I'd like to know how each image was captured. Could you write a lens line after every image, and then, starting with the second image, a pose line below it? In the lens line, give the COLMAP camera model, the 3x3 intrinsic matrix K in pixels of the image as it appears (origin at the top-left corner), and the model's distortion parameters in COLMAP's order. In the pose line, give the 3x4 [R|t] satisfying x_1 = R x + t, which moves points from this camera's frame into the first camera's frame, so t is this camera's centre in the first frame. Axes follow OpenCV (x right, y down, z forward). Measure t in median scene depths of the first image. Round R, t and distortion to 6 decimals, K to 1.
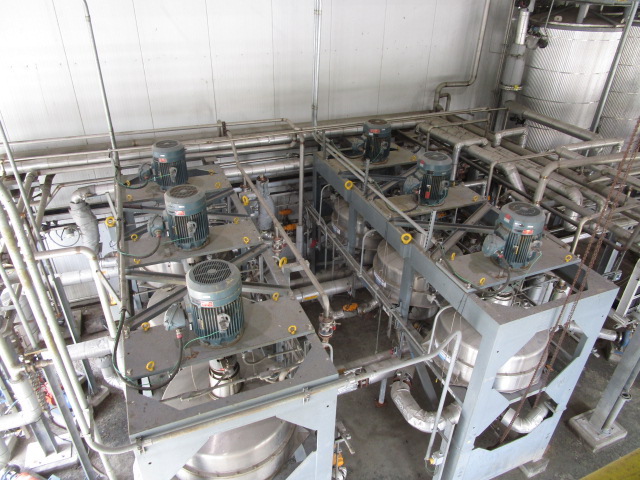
lens RADIAL K [[458.2, 0, 319.3], [0, 458.2, 242.9], [0, 0, 1]] dist [-0.030449, 0.006996]
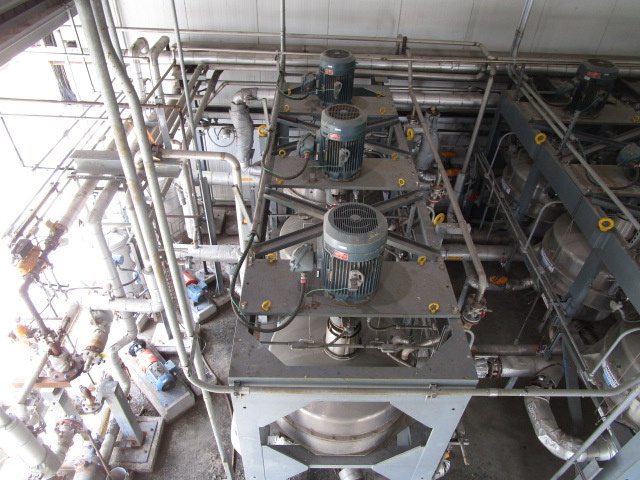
lens RADIAL K [[458.2, 0, 319.3], [0, 458.2, 242.9], [0, 0, 1]] dist [-0.030449, 0.006996]
pose [[0.928978, 0.247978, -0.274785, -0.032385], [-0.202918, 0.962092, 0.182218, -0.017599], [0.309555, -0.113517, 0.944081, 0.110828]]
